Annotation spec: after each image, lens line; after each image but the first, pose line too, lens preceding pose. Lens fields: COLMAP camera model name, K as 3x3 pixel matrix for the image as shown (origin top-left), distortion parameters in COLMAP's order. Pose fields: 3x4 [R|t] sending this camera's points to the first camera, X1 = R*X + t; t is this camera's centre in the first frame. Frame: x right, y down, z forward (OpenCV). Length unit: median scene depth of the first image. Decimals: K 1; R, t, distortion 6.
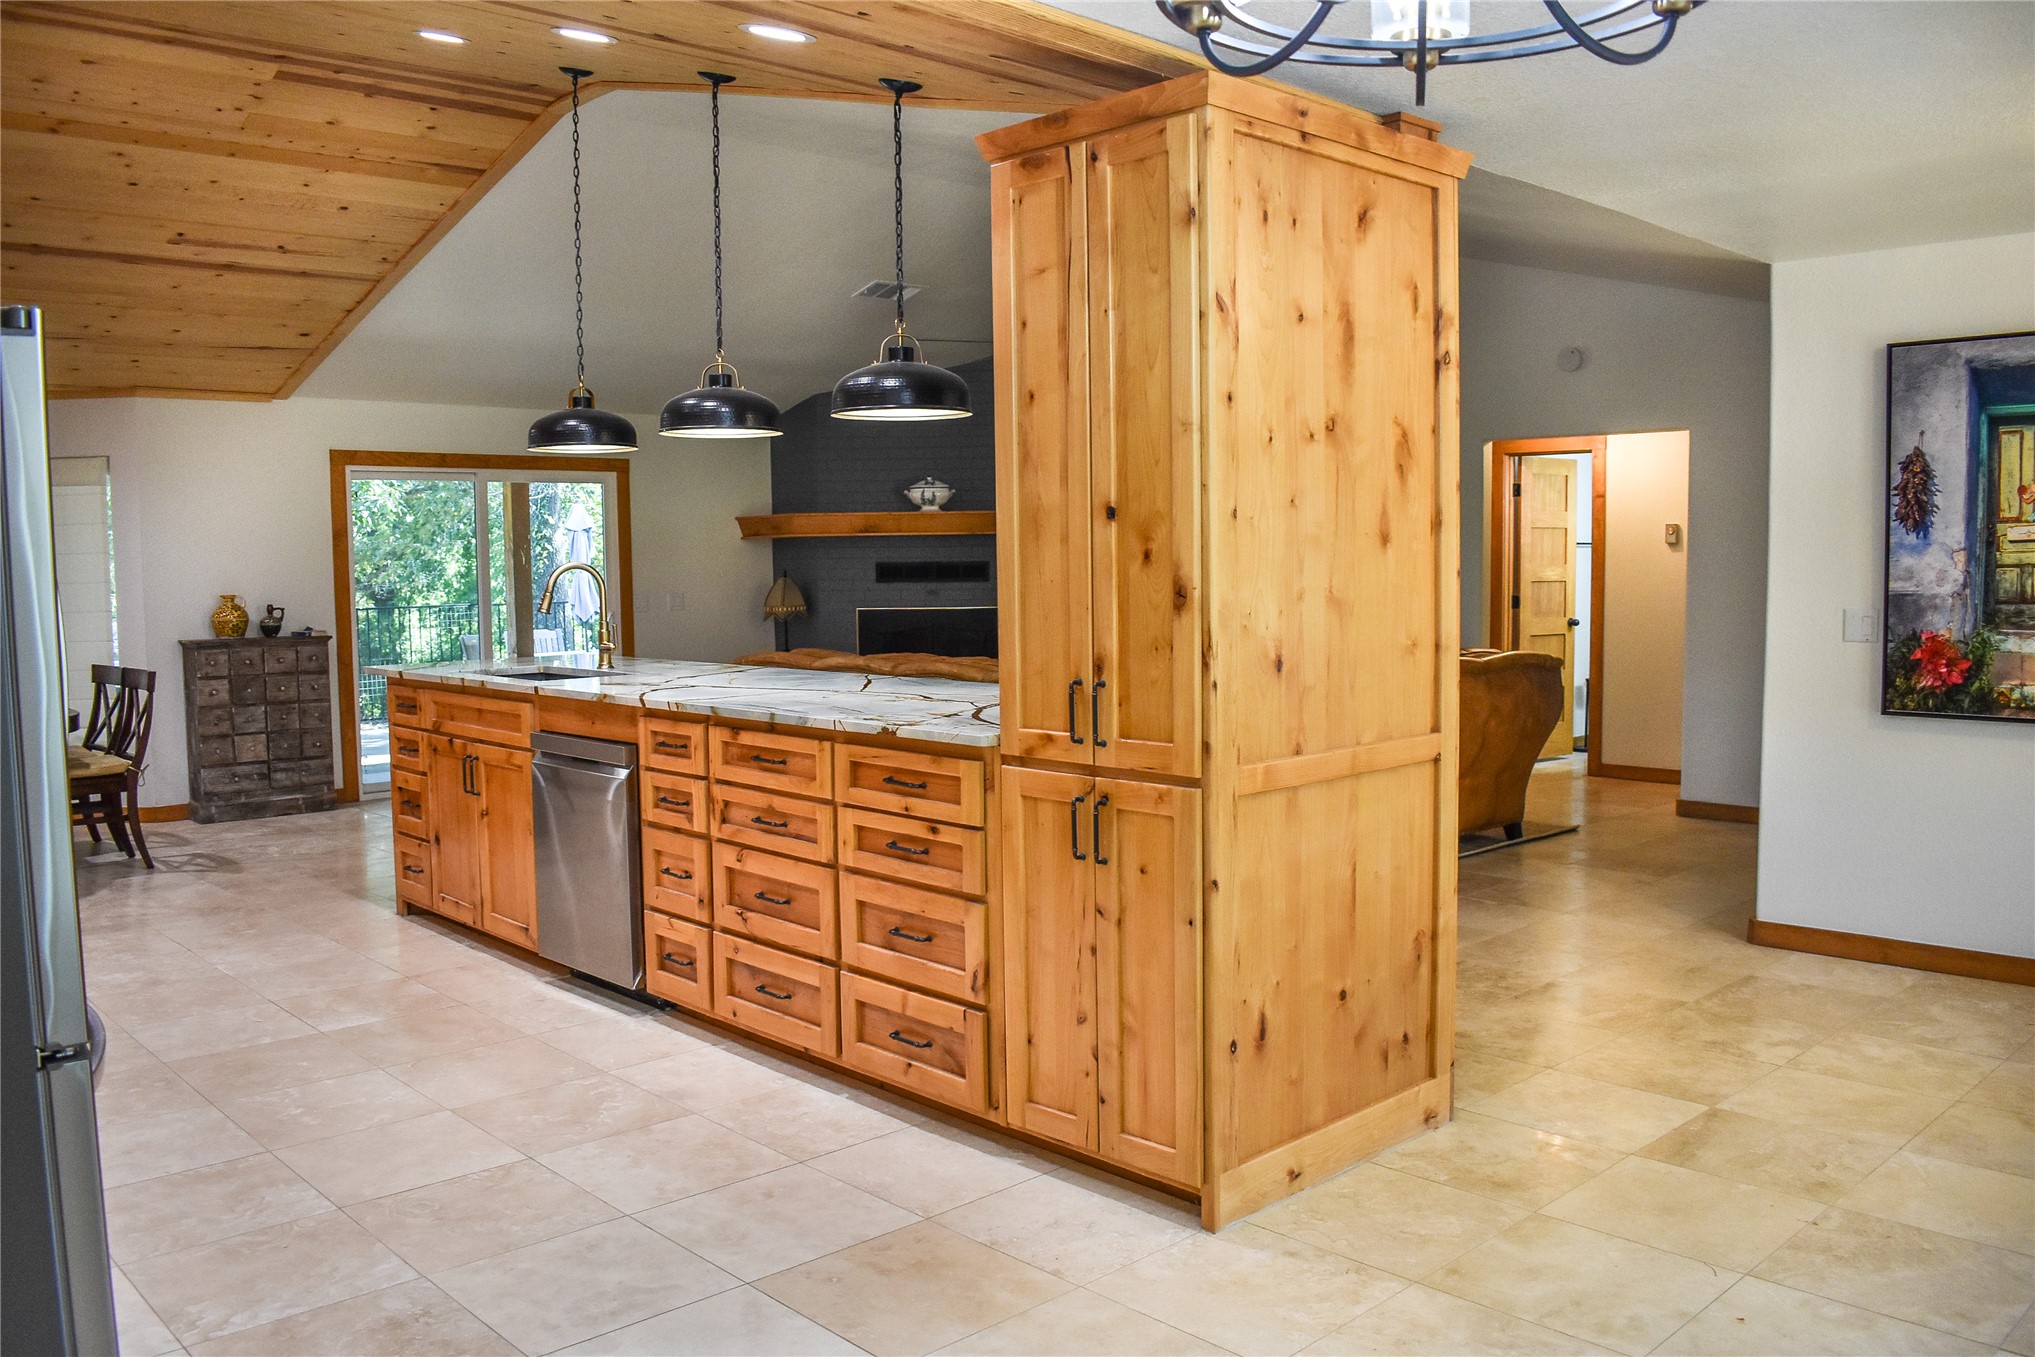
lens RADIAL K [[1632.4, 0, 987.3], [0, 1632.4, 687.4], [0, 0, 1]] dist [-0.083266, 0.014348]
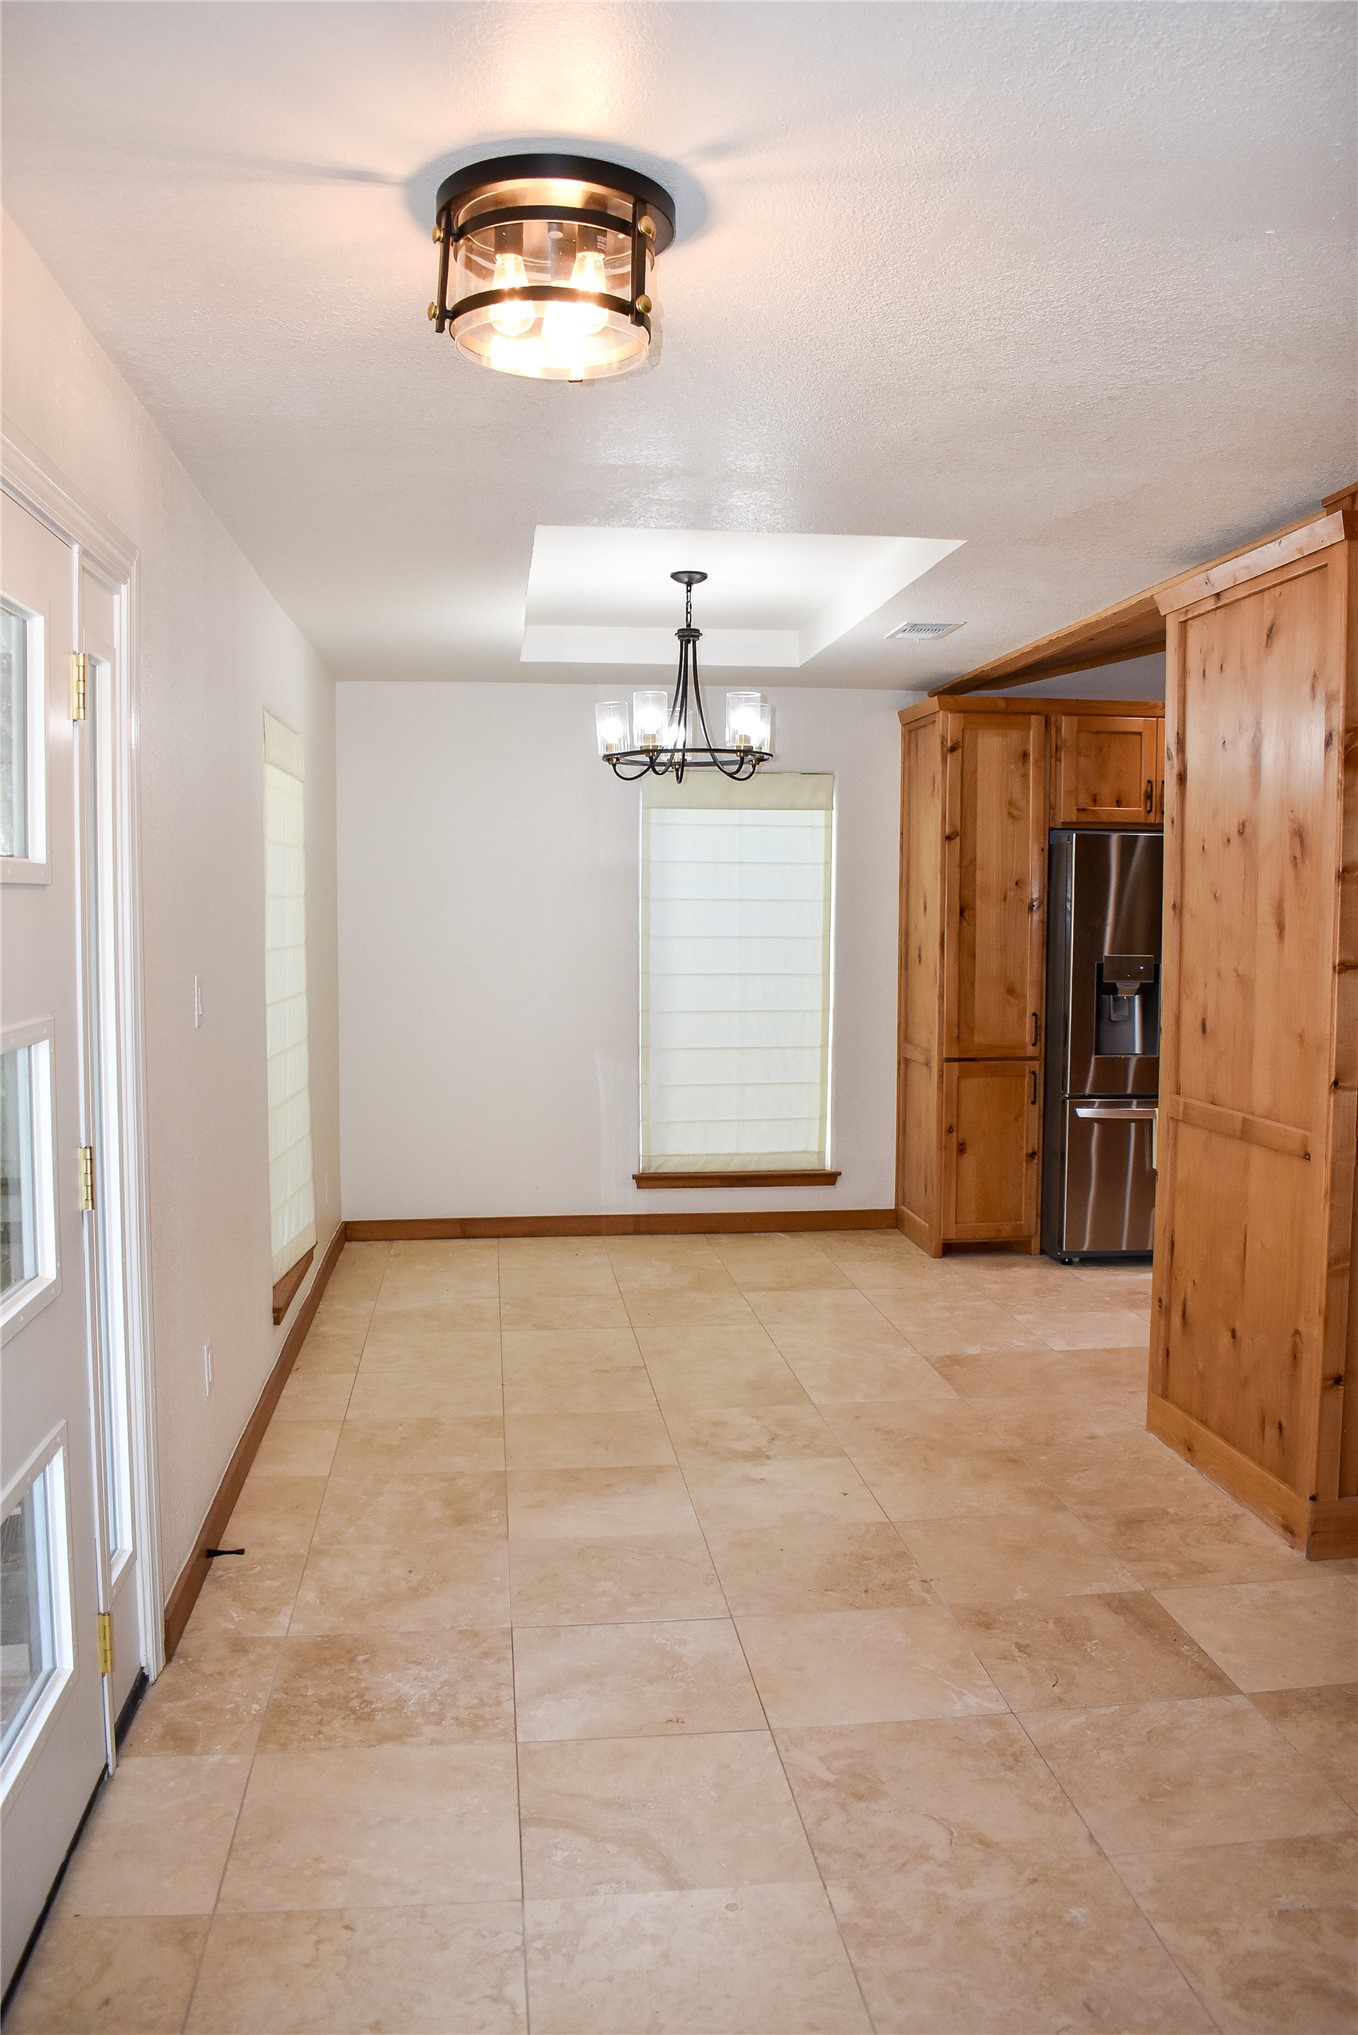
lens RADIAL K [[1632.4, 0, 679.9], [0, 1632.4, 1017.9], [0, 0, 1]] dist [-0.083266, 0.014348]
pose [[-0.594250, 0.072789, -0.800980, 1.393460], [-0.059649, 0.989165, 0.134144, -0.161060], [0.802066, 0.127493, -0.583469, 1.386802]]
